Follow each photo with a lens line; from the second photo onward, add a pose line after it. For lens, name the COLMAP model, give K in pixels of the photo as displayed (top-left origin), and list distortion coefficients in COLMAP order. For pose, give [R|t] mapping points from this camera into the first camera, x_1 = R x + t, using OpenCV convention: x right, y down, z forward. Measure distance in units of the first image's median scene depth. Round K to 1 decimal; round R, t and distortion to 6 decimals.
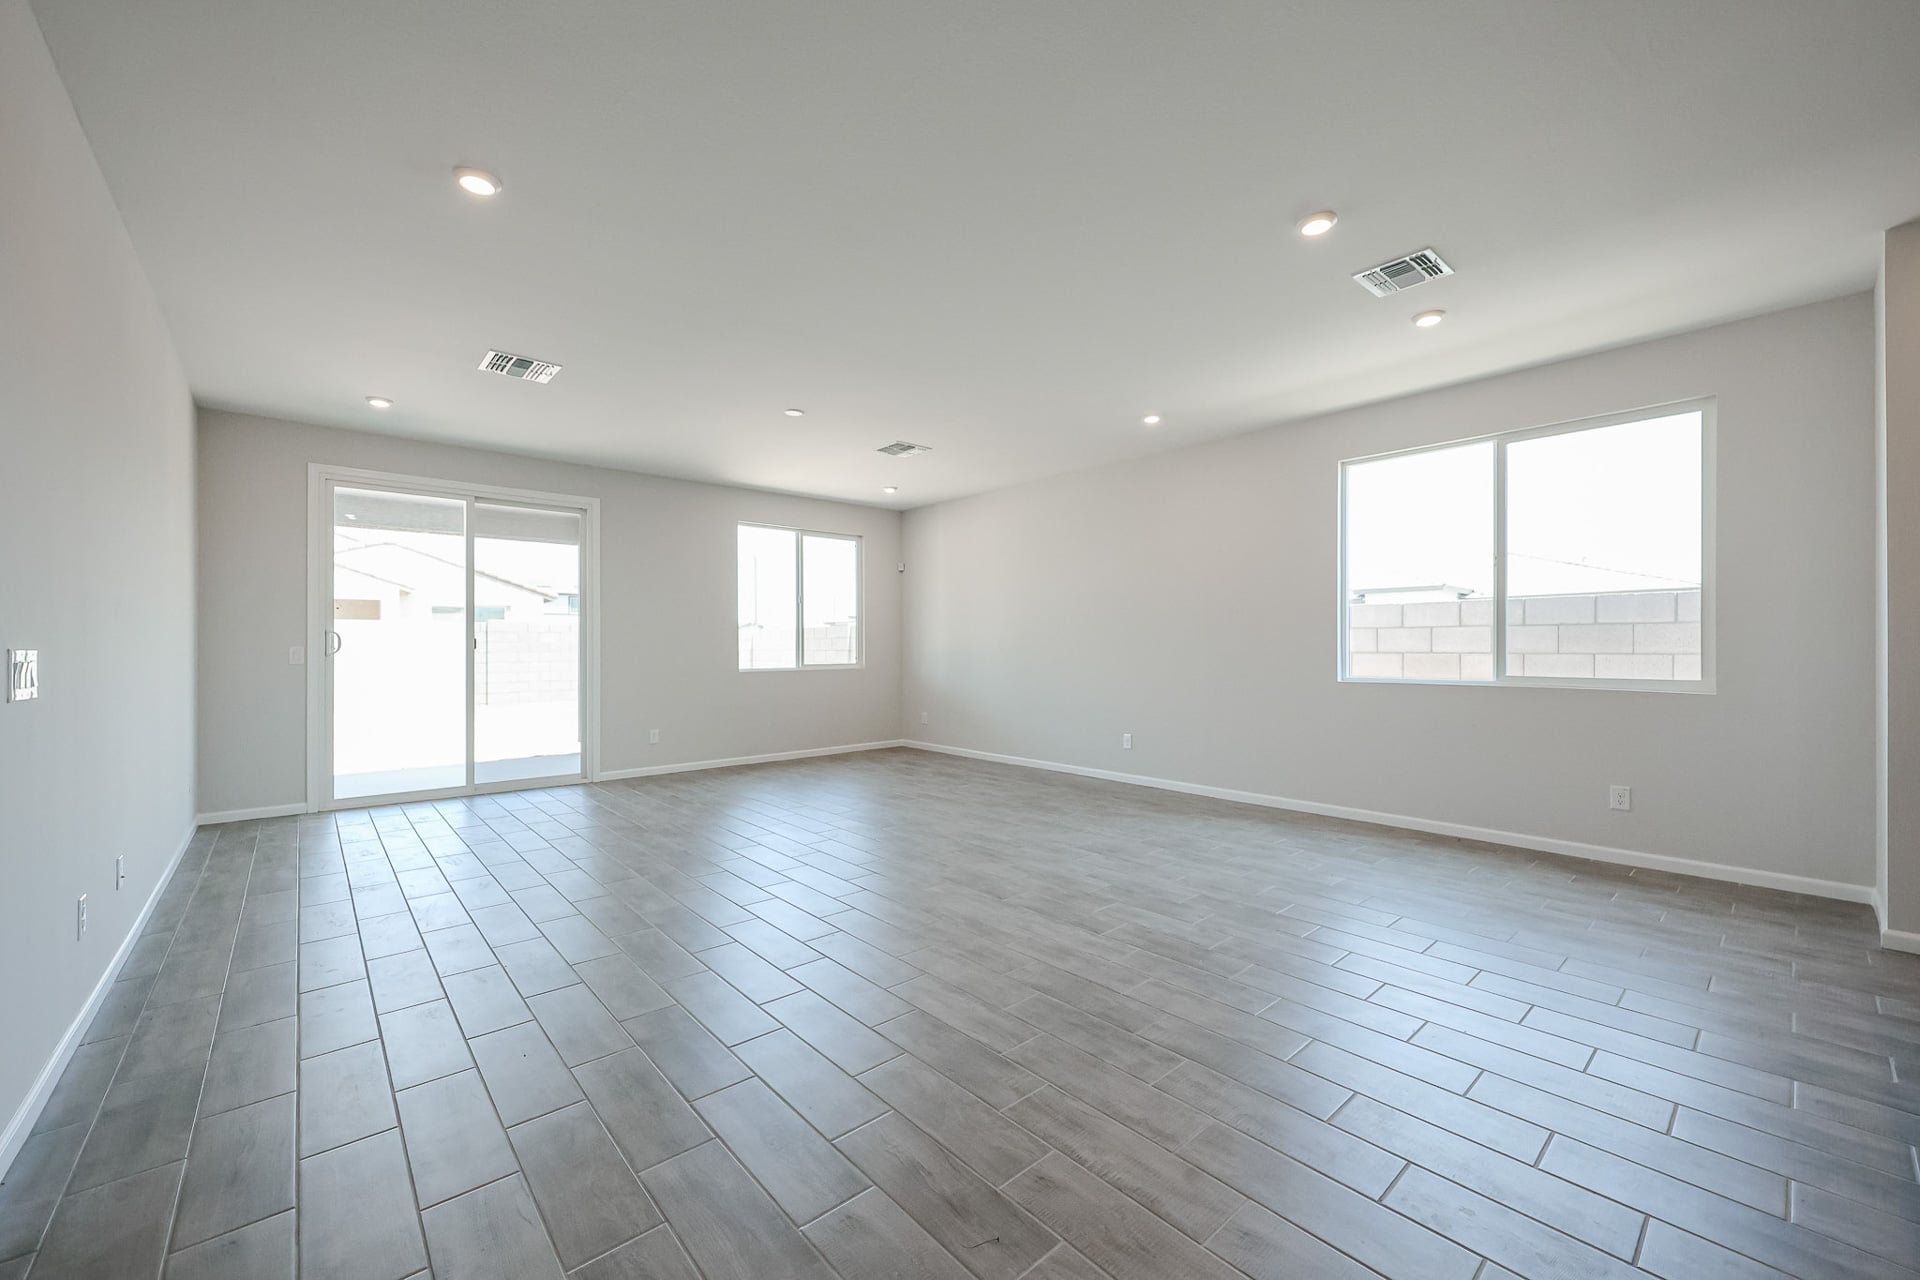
lens RADIAL K [[744.7, 0, 959.6], [0, 744.7, 649.5], [0, 0, 1]] dist [-0.000765, 0.000020]
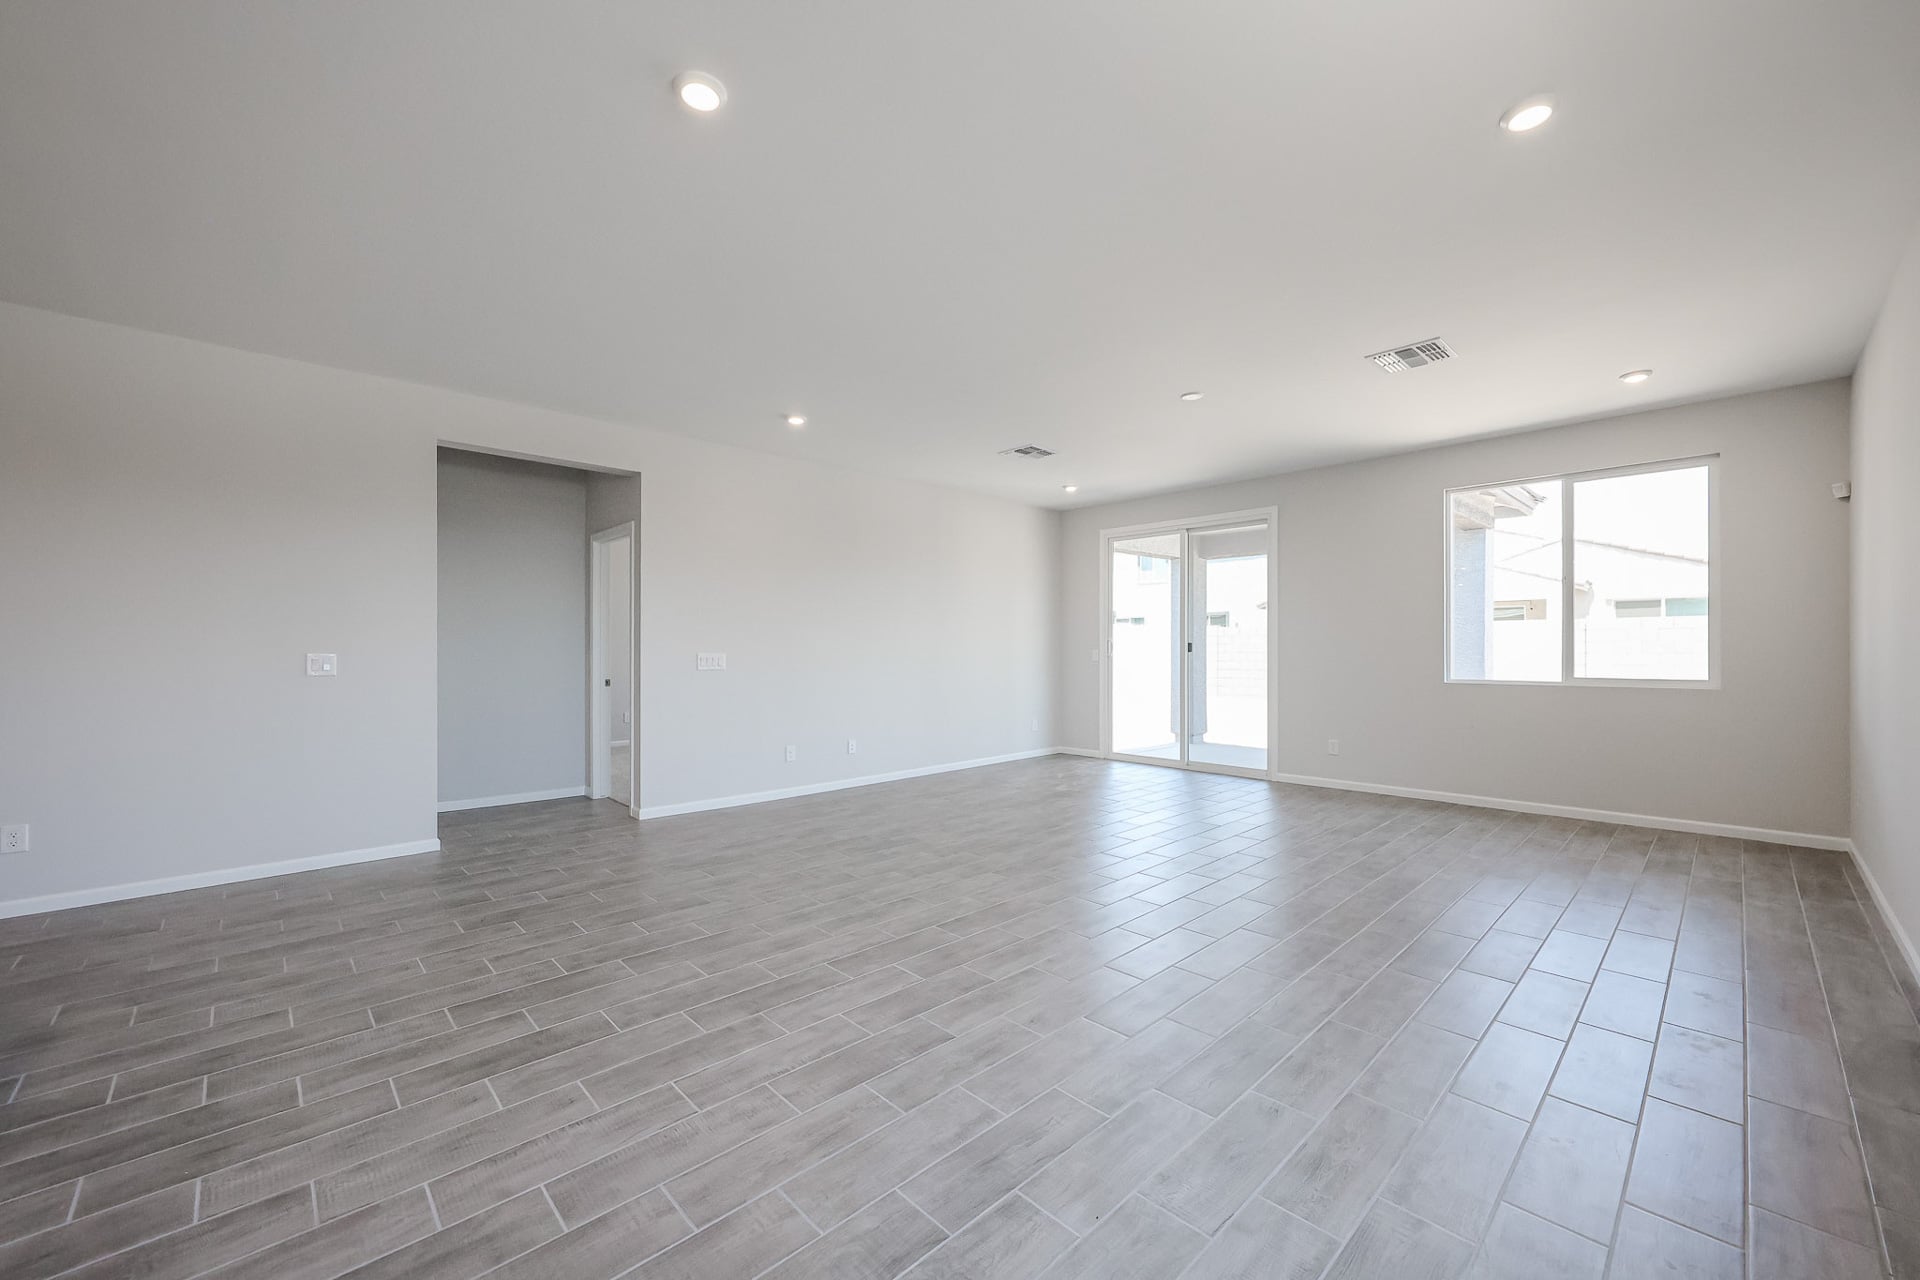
lens RADIAL K [[744.7, 0, 959.6], [0, 744.7, 649.5], [0, 0, 1]] dist [-0.000765, 0.000020]
pose [[0.040846, 0.005263, -0.999152, 0.609316], [-0.001000, 0.999986, 0.005226, -0.010741], [0.999165, 0.000786, 0.040850, 0.606358]]
